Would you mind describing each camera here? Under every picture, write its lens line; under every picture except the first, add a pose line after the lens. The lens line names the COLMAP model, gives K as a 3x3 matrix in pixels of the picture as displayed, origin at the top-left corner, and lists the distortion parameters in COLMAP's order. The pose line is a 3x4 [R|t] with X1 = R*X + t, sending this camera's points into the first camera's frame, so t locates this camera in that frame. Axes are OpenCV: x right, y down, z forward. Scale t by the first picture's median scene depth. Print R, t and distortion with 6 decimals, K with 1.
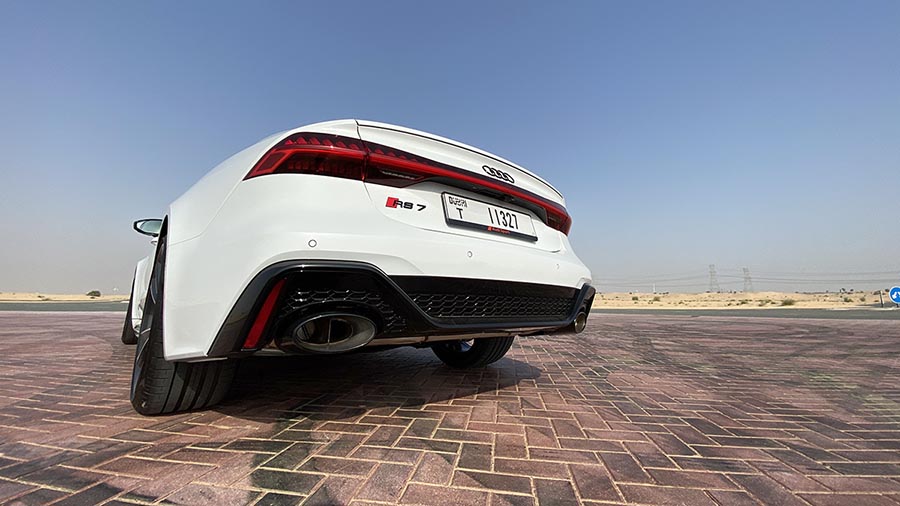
lens RADIAL K [[367.6, 0, 451.1], [0, 367.6, 216.4], [0, 0, 1]] dist [-0.013467, -0.000428]
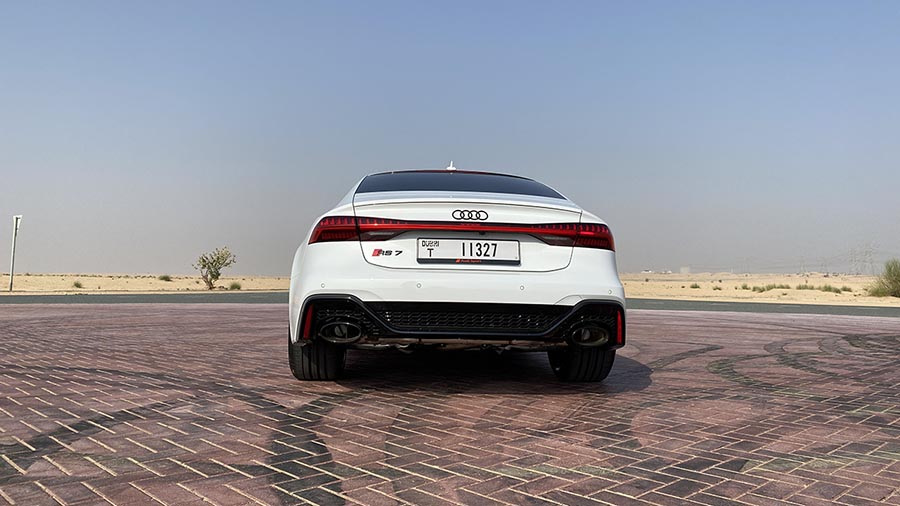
lens RADIAL K [[687.9, 0, 448.4], [0, 687.9, 176.7], [0, 0, 1]] dist [0.008476, 0.001318]
pose [[0.799381, -0.090555, -0.593961, 1.691894], [0.129149, 0.991366, 0.022672, -0.351940], [0.586779, -0.094833, 0.804174, -1.045398]]
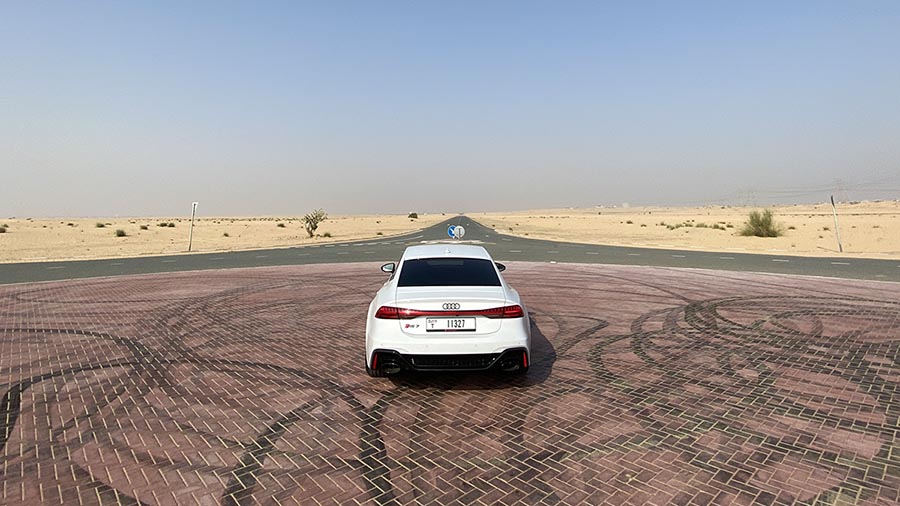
lens RADIAL K [[452.6, 0, 450.1], [0, 452.6, 109.1], [0, 0, 1]] dist [-0.002994, -0.000471]
pose [[0.777623, -0.162665, -0.607325, 2.665496], [0.154496, 0.985772, -0.066210, -1.487057], [0.609454, -0.042343, 0.791690, -1.728686]]
